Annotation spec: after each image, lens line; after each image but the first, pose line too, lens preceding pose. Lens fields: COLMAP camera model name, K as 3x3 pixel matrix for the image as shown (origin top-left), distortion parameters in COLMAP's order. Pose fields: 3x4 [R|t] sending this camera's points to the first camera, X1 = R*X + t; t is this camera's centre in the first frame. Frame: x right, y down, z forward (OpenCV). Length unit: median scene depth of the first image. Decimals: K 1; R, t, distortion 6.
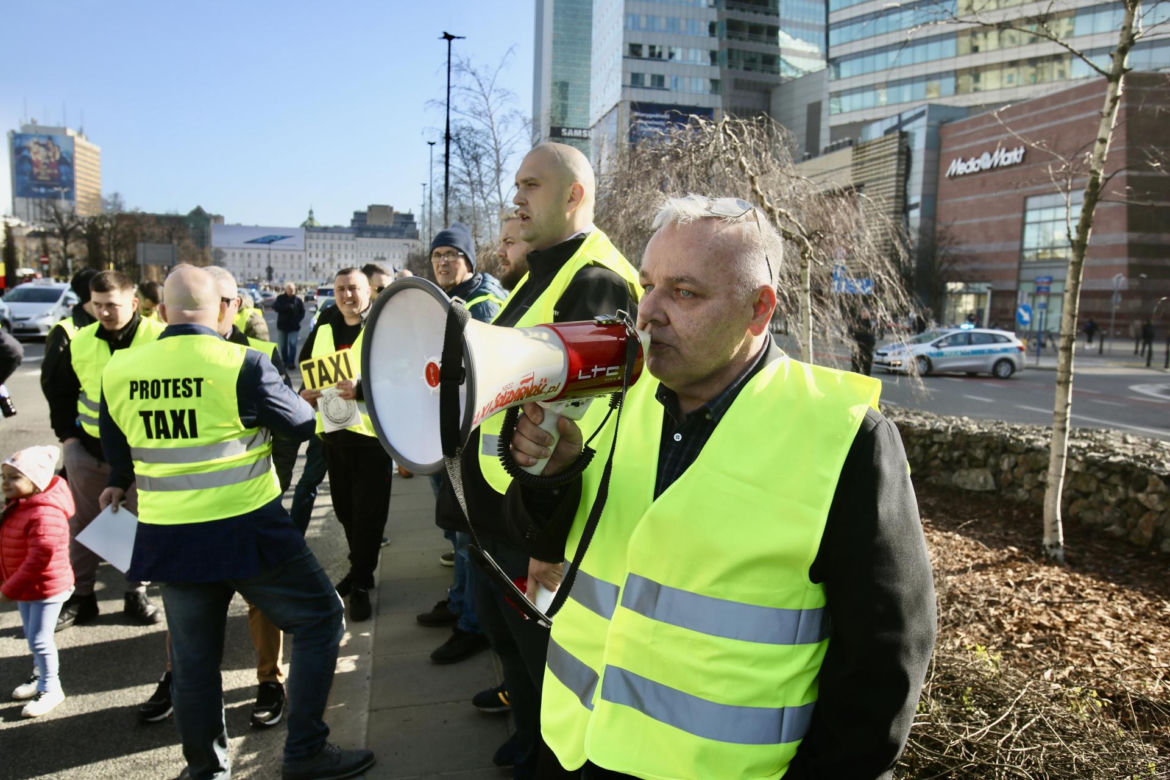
lens RADIAL K [[939.0, 0, 585.0], [0, 939.0, 420.1], [0, 0, 1]] dist [-0.000952, 0.003098]
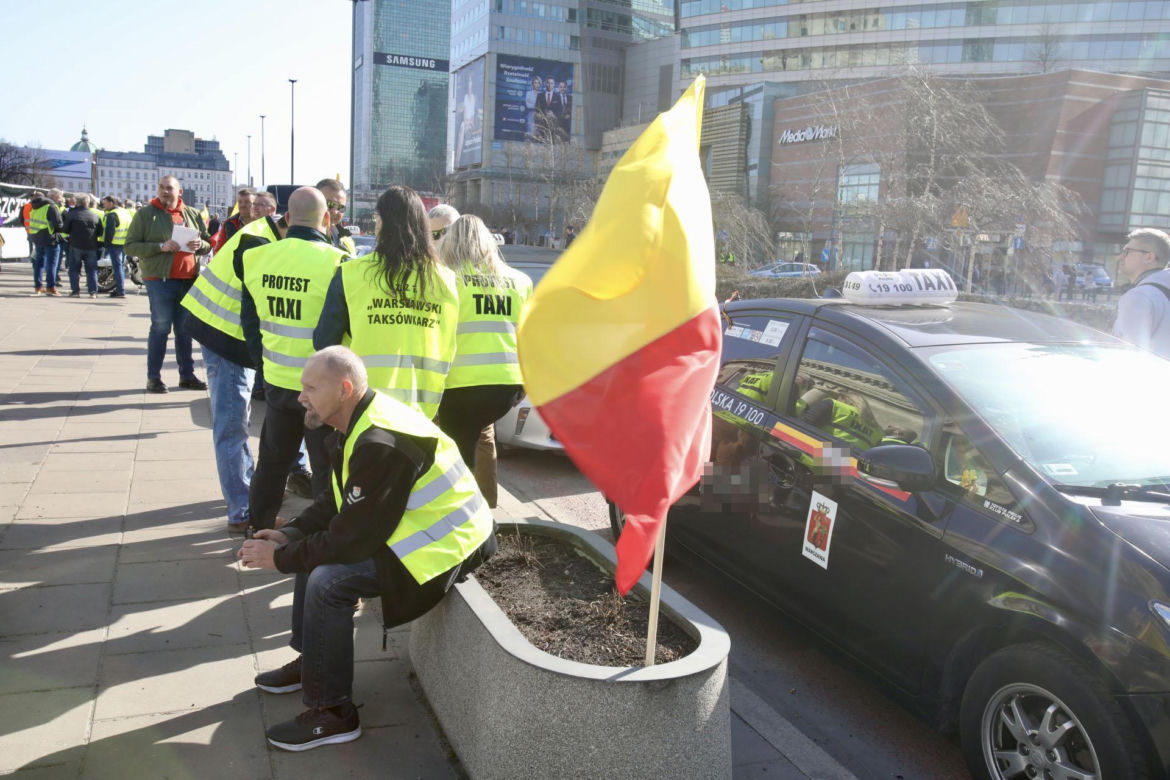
lens RADIAL K [[1147.2, 0, 585.0], [0, 1147.2, 390.0], [0, 0, 1]] dist [0.039027, 0.021811]
pose [[0.982148, 0.000645, 0.188110, -0.122480], [0.000467, 0.999983, -0.005868, 0.057858], [-0.188111, 0.005851, 0.982130, -0.359235]]
